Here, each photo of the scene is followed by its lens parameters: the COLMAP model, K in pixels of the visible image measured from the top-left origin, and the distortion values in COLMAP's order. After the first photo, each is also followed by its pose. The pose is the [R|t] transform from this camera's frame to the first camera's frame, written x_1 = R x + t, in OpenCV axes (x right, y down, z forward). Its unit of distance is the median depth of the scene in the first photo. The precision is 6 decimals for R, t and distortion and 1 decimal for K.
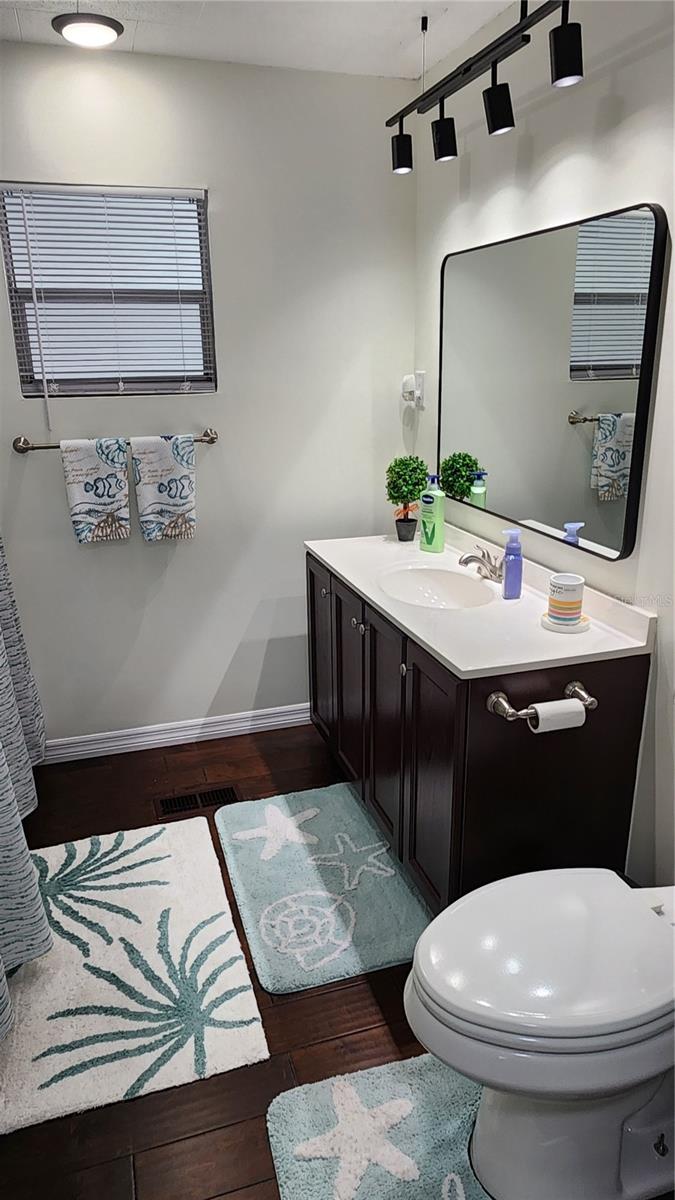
lens RADIAL K [[770.7, 0, 340.9], [0, 770.7, 598.3], [0, 0, 1]] dist [0.004855, -0.000815]
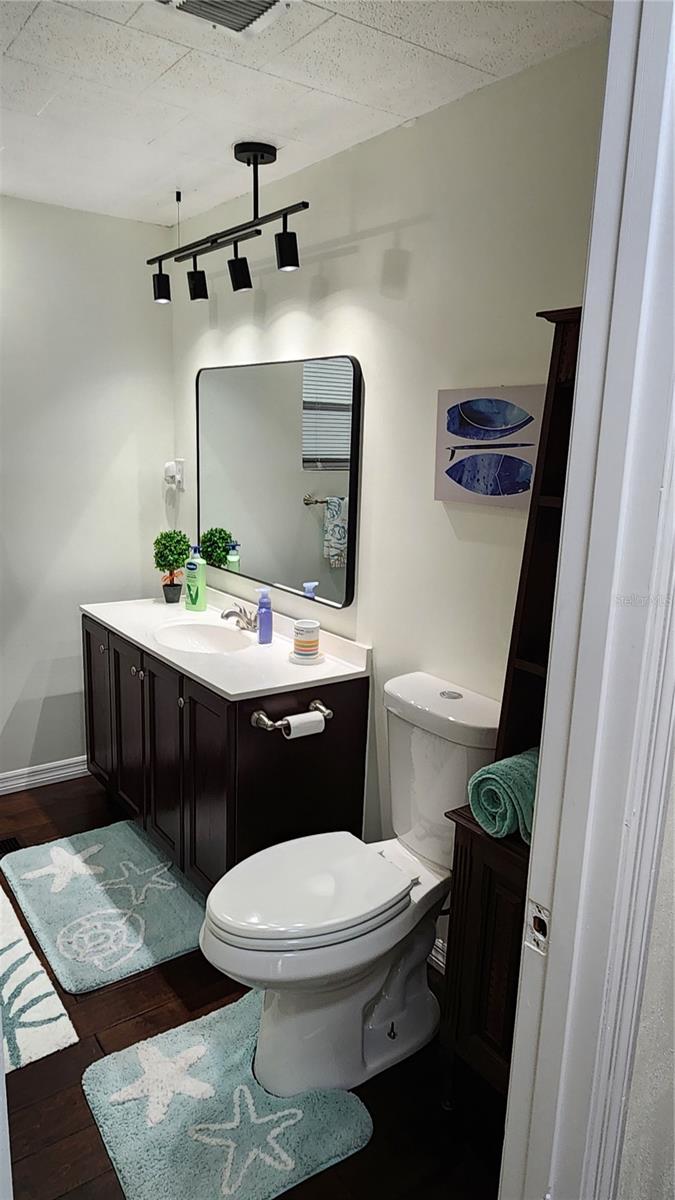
lens RADIAL K [[770.7, 0, 335.8], [0, 770.7, 598.0], [0, 0, 1]] dist [0.004855, -0.000815]
pose [[0.949767, -0.021968, 0.312187, -0.057447], [0.052363, 0.994626, -0.089315, 0.045088], [-0.308547, 0.101175, 0.945813, -0.220182]]
